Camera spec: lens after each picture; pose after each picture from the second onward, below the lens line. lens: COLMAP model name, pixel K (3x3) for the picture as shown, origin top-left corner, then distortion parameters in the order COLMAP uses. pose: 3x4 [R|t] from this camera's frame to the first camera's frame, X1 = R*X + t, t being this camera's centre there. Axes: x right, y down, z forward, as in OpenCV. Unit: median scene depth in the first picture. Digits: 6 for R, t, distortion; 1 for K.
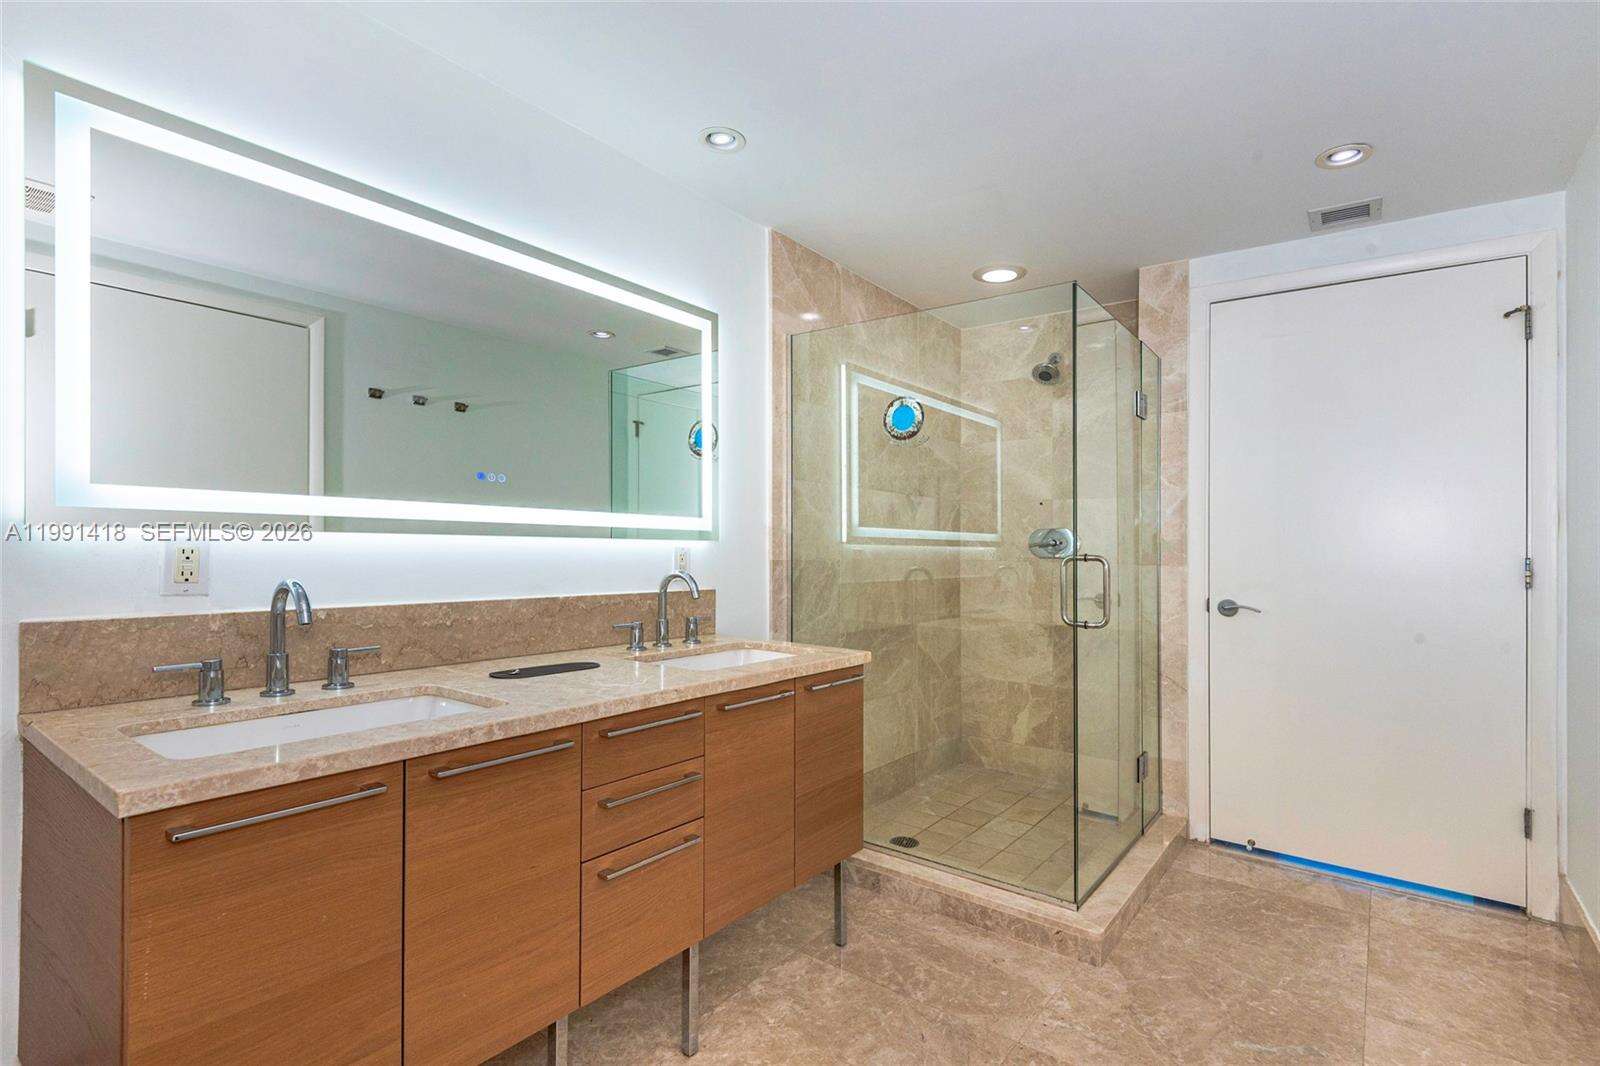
lens RADIAL K [[732.3, 0, 761.4], [0, 732.3, 538.7], [0, 0, 1]] dist [-0.000292, -0.000175]
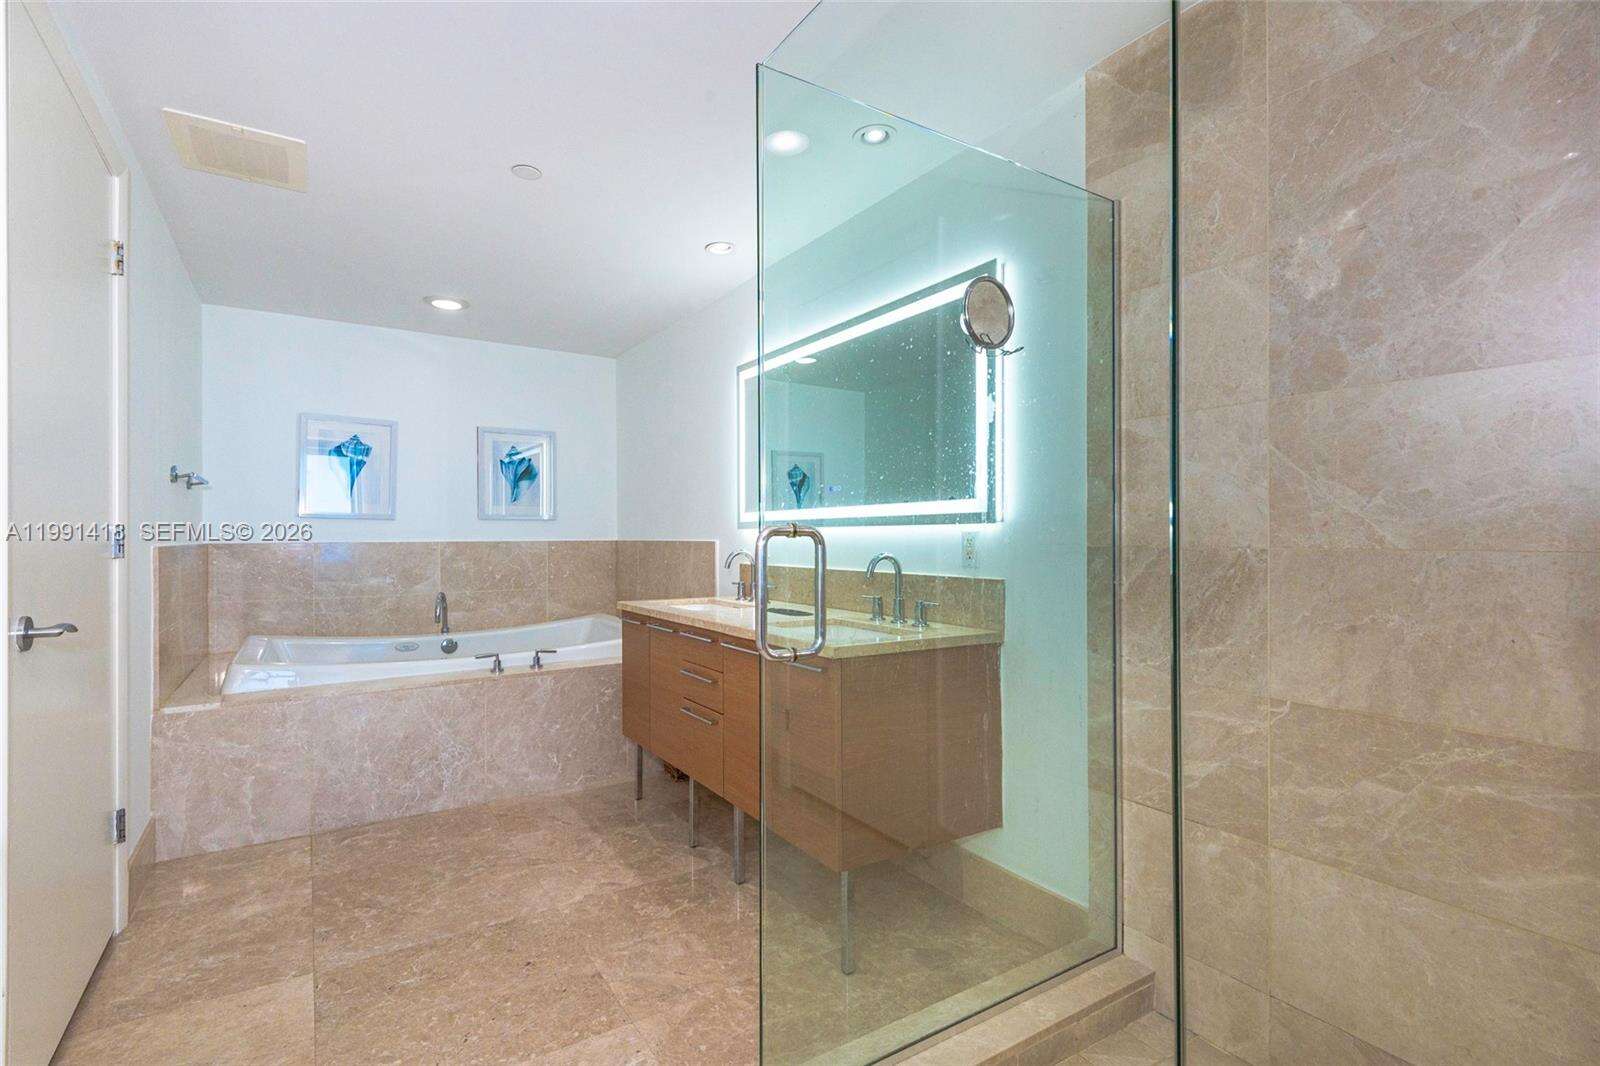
lens RADIAL K [[732.3, 0, 761.4], [0, 732.3, 538.7], [0, 0, 1]] dist [-0.000292, -0.000175]
pose [[-0.331170, -0.003662, -0.943564, 0.979857], [0.020850, 0.999720, -0.011198, 0.029741], [0.943341, -0.023382, -0.331001, 1.192468]]
